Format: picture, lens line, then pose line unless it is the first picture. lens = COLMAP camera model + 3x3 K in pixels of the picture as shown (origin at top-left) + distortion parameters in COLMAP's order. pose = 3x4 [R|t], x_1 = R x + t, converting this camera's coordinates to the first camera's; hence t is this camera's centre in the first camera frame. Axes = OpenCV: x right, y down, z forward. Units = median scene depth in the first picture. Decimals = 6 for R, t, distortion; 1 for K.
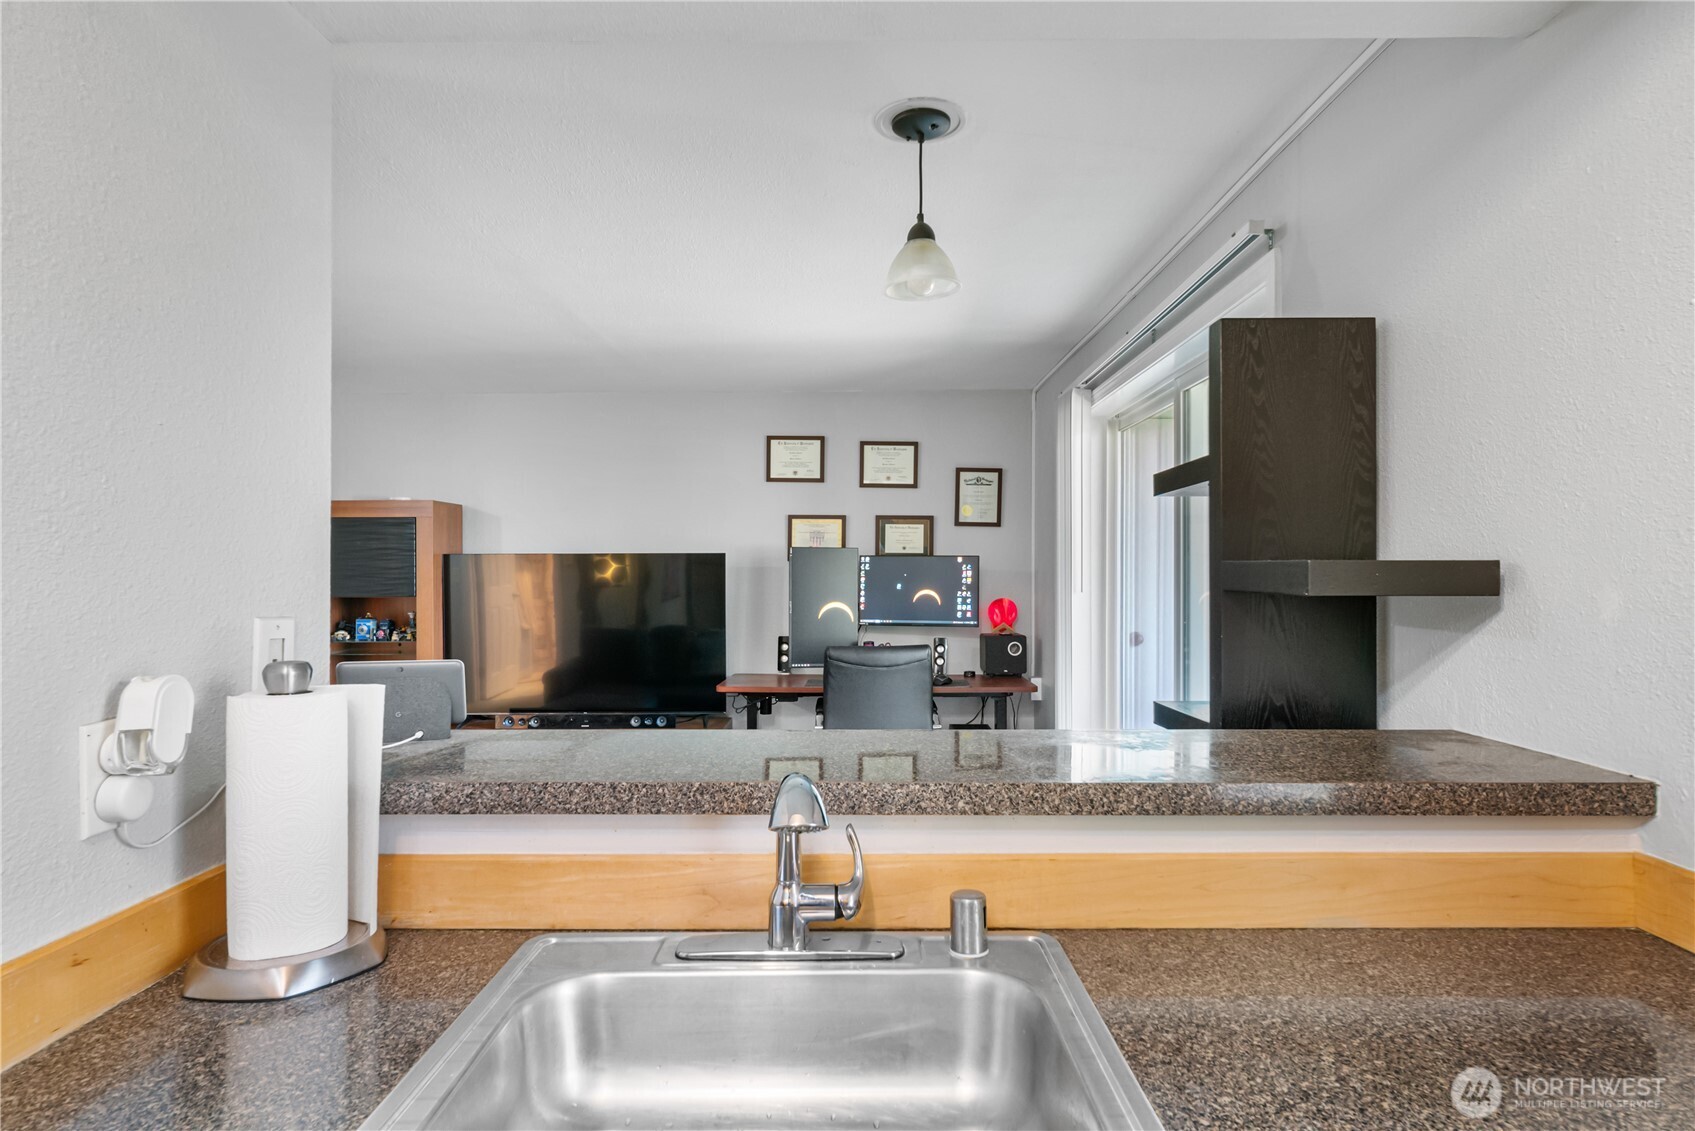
lens RADIAL K [[911.5, 0, 840.6], [0, 911.5, 571.7], [0, 0, 1]] dist [-0.021597, 0.000824]
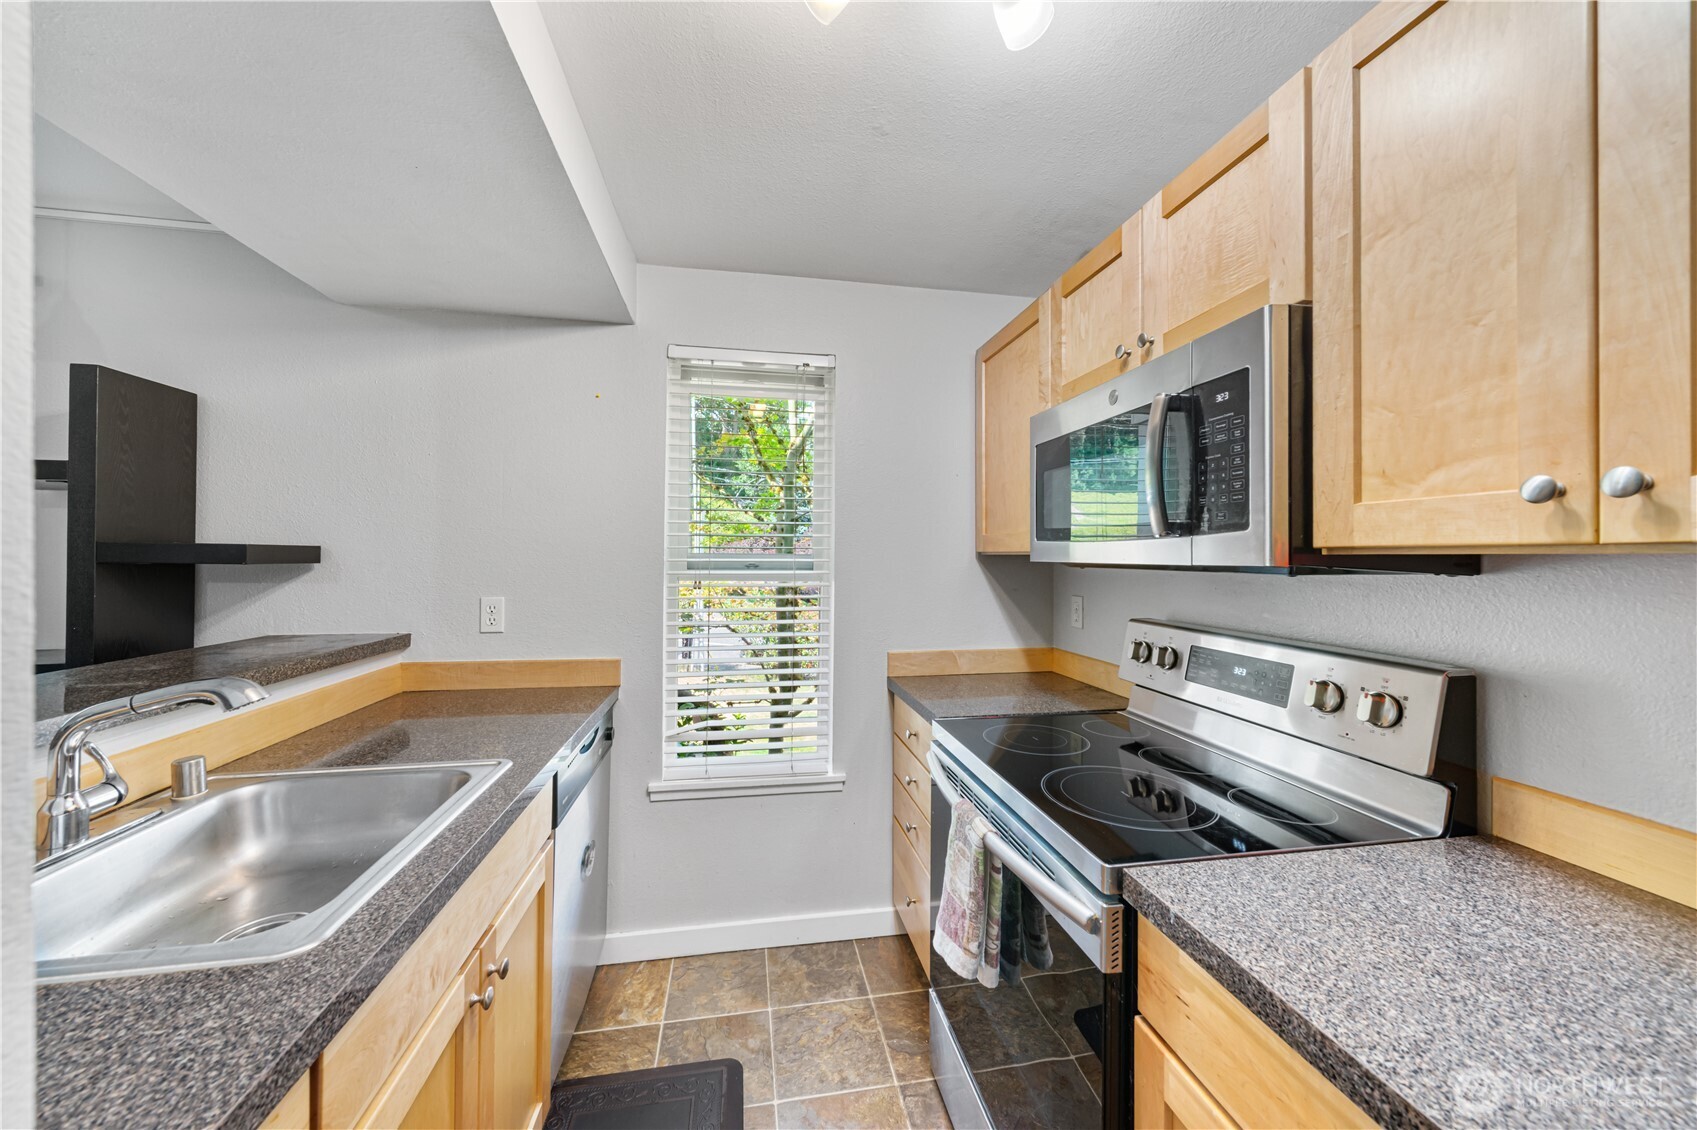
lens RADIAL K [[585.1, 0, 838.6], [0, 585.1, 558.6], [0, 0, 1]] dist [-0.000139, -0.000197]
pose [[-0.188822, -0.003161, 0.982006, -0.786867], [-0.007649, 0.999969, 0.001748, 0.004399], [-0.981982, -0.007182, -0.188840, 0.079510]]
